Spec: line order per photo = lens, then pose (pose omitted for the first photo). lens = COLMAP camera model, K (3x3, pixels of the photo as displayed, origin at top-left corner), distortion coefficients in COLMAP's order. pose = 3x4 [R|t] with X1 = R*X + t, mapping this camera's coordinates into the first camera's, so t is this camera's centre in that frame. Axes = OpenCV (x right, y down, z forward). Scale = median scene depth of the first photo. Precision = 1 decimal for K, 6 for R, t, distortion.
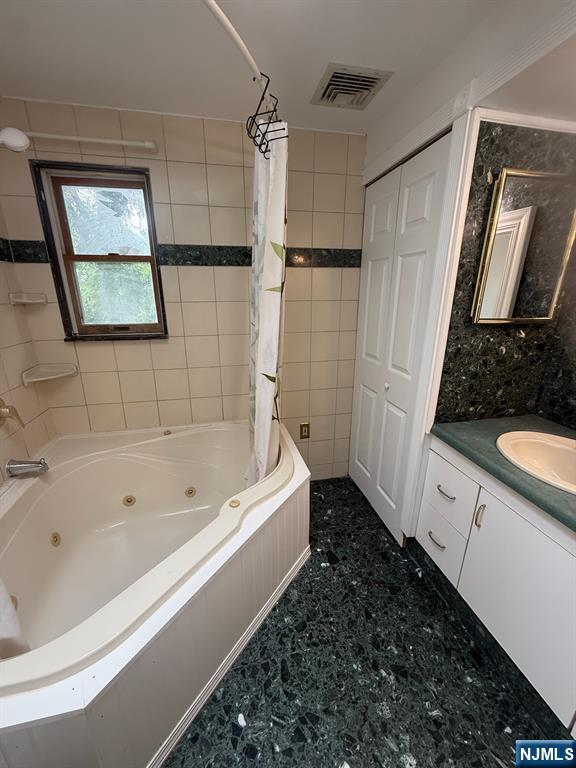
lens RADIAL K [[306.2, 0, 285.6], [0, 306.2, 381.3], [0, 0, 1]] dist [-0.000168, 0.000295]
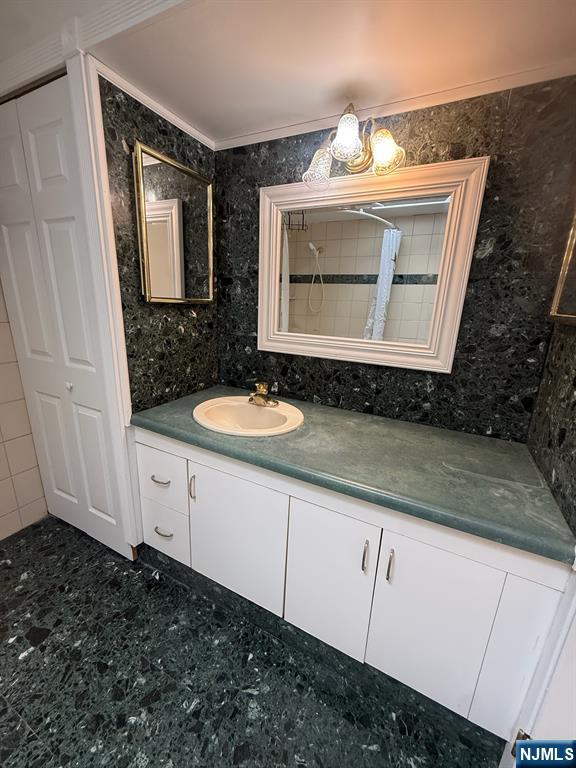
lens RADIAL K [[306.2, 0, 284.0], [0, 306.2, 380.7], [0, 0, 1]] dist [-0.000168, 0.000295]
pose [[0.633312, -0.179370, 0.752822, 0.099587], [0.187417, 0.979361, 0.075682, 0.056389], [-0.750860, 0.093161, 0.653858, 0.053408]]
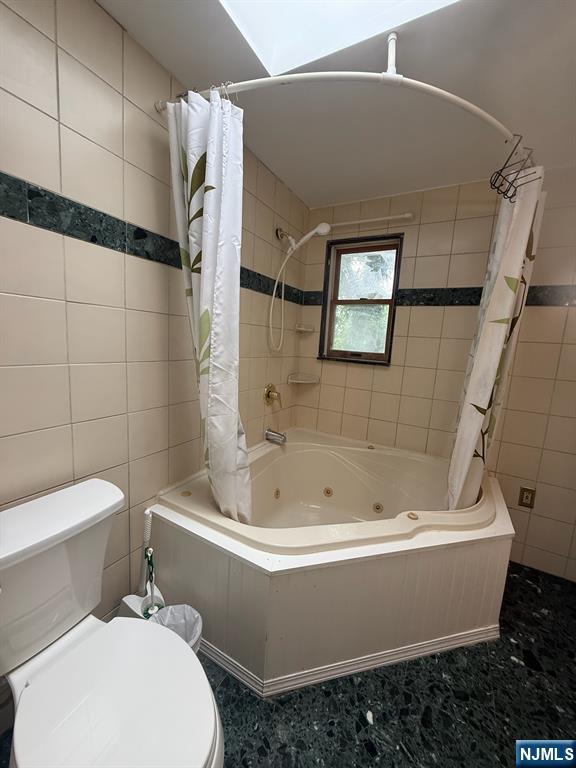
lens RADIAL K [[306.2, 0, 285.4], [0, 306.2, 382.1], [0, 0, 1]] dist [-0.000168, 0.000295]
pose [[0.742813, 0.139858, -0.654727, 0.116534], [-0.249507, 0.965317, -0.076870, 0.135414], [0.621269, 0.220459, 0.751946, -0.134621]]
